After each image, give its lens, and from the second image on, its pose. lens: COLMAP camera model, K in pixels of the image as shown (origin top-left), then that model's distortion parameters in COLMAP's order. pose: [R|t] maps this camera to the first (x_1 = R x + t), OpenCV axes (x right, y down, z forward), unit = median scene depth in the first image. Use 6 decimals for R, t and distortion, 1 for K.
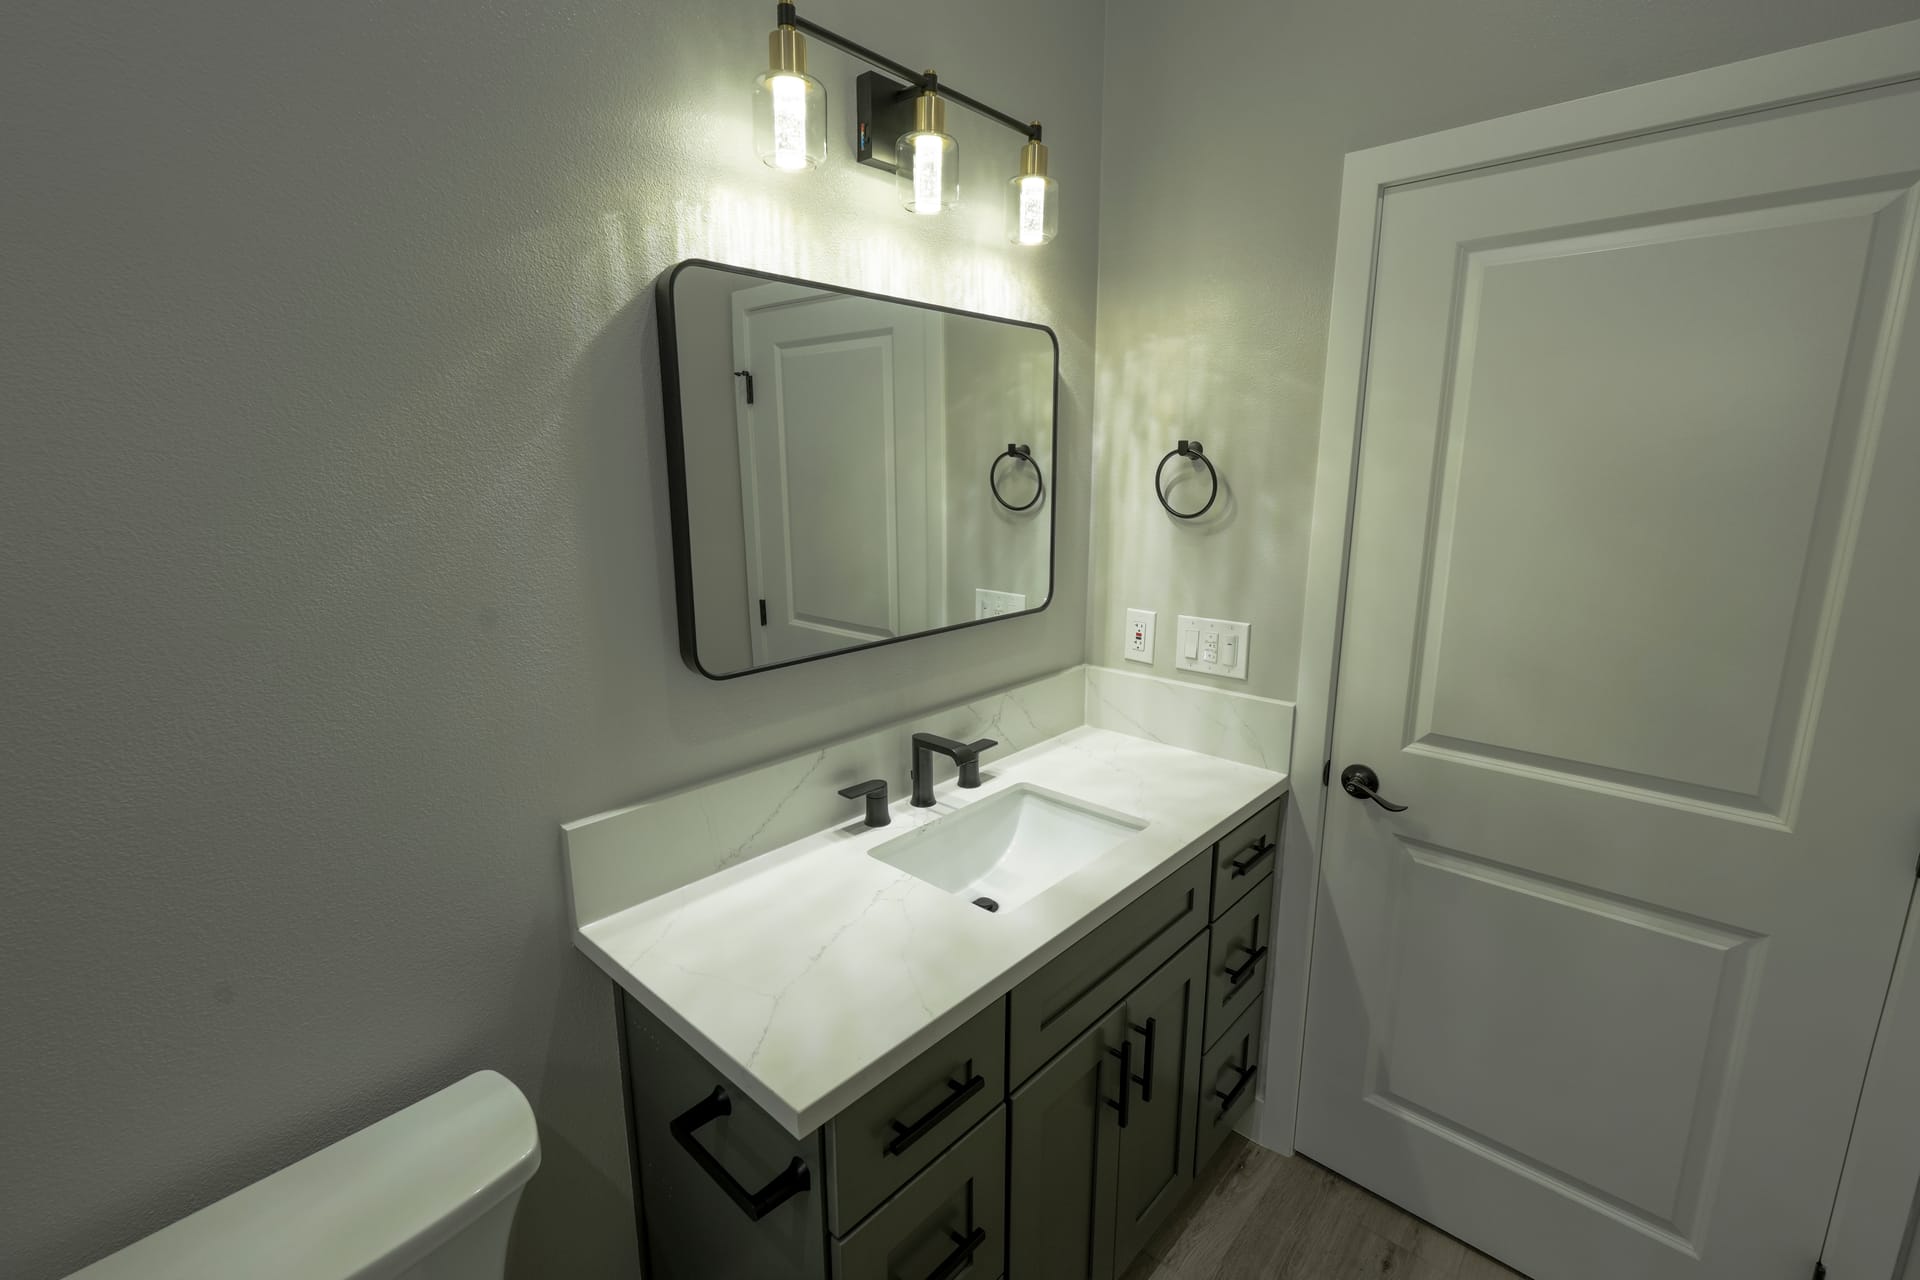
lens RADIAL K [[846.6, 0, 953.7], [0, 846.6, 640.0], [0, 0, 1]] dist [0.001457, 0.000110]
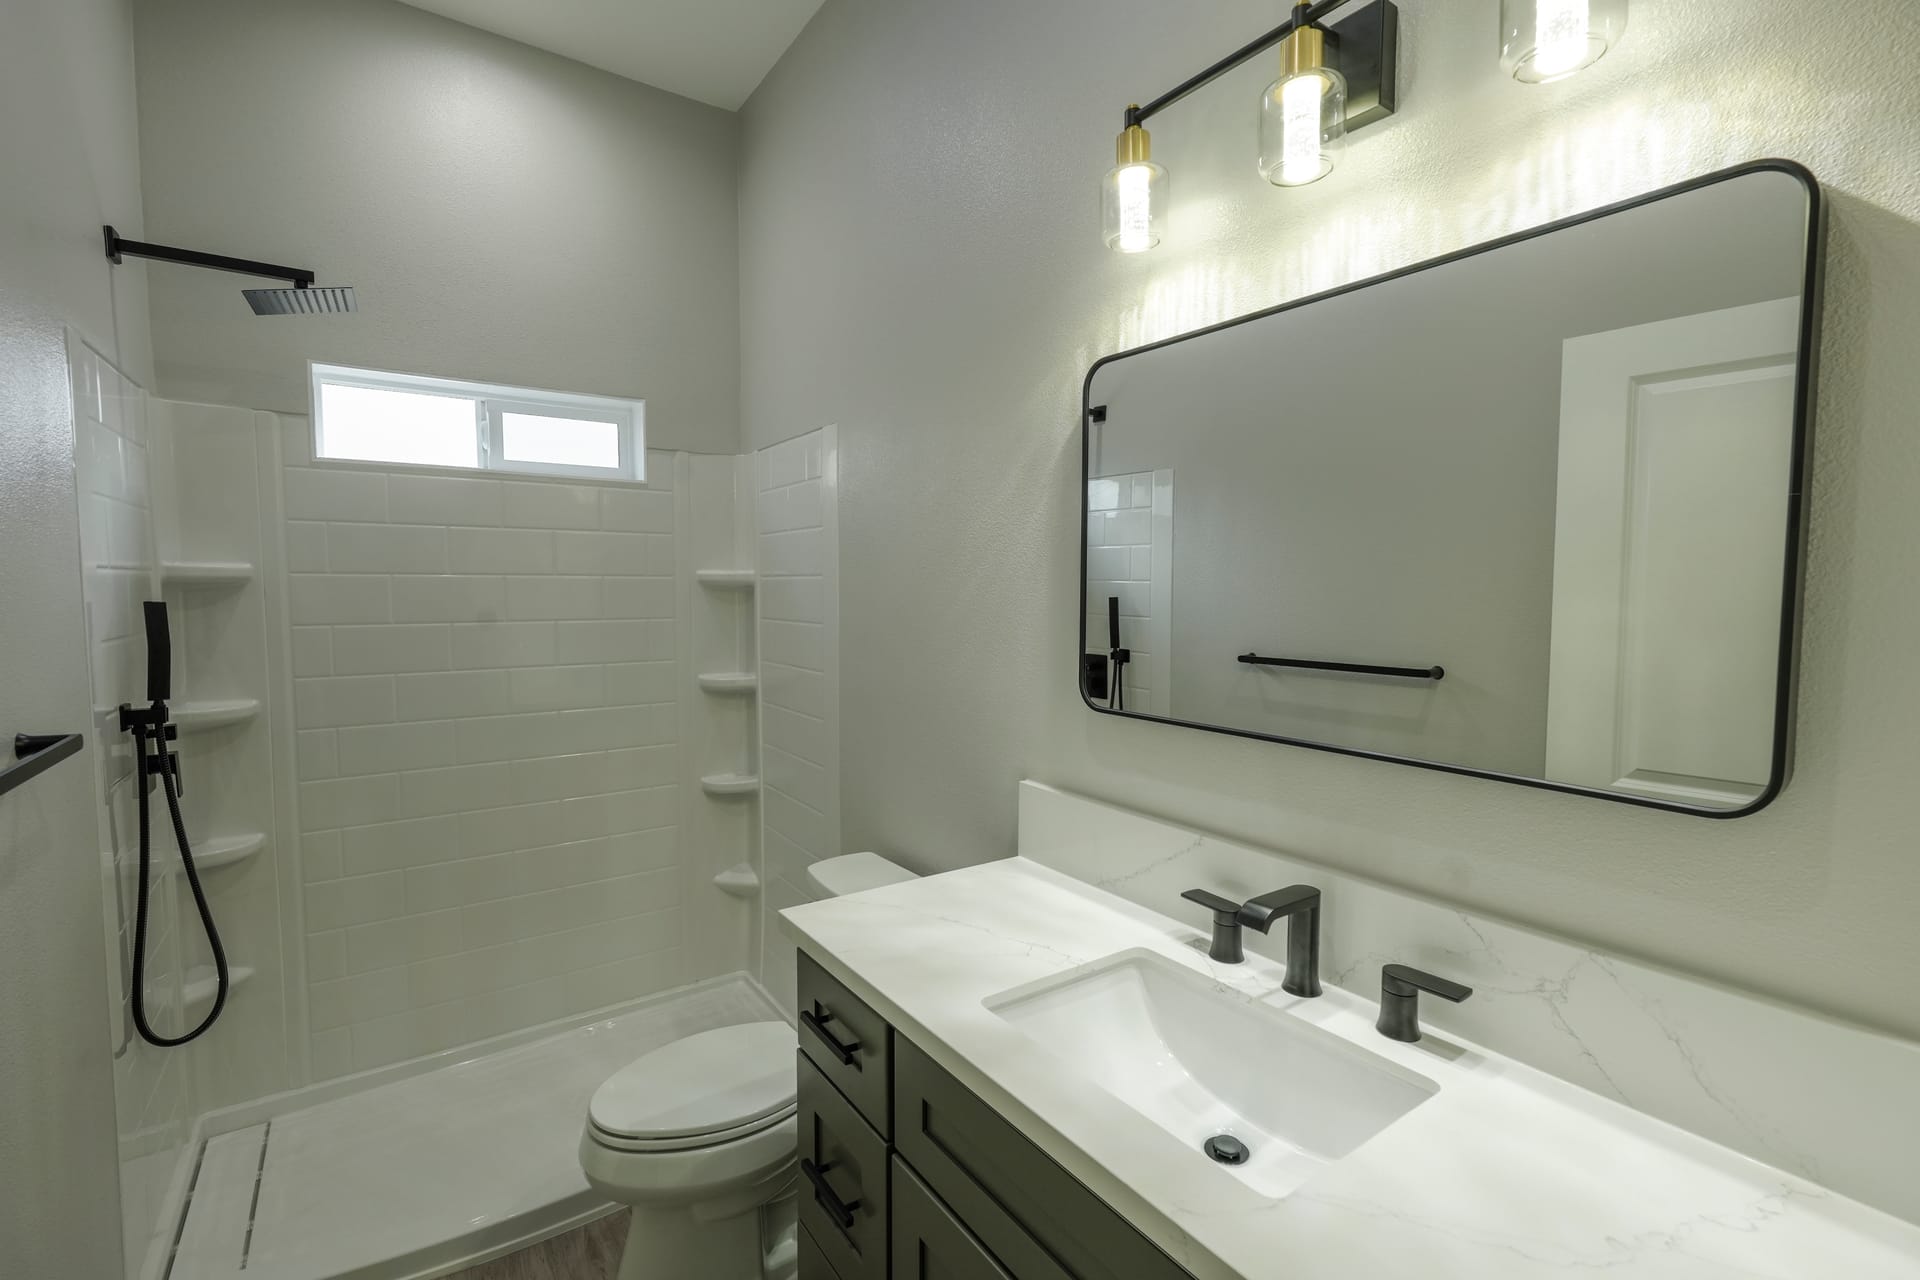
lens RADIAL K [[846.6, 0, 953.2], [0, 846.6, 637.4], [0, 0, 1]] dist [0.001457, 0.000110]
pose [[-0.217501, 0.060663, -0.974173, 0.754252], [-0.204586, 0.973063, 0.106271, -0.113342], [0.954378, 0.222416, -0.199231, 0.887687]]
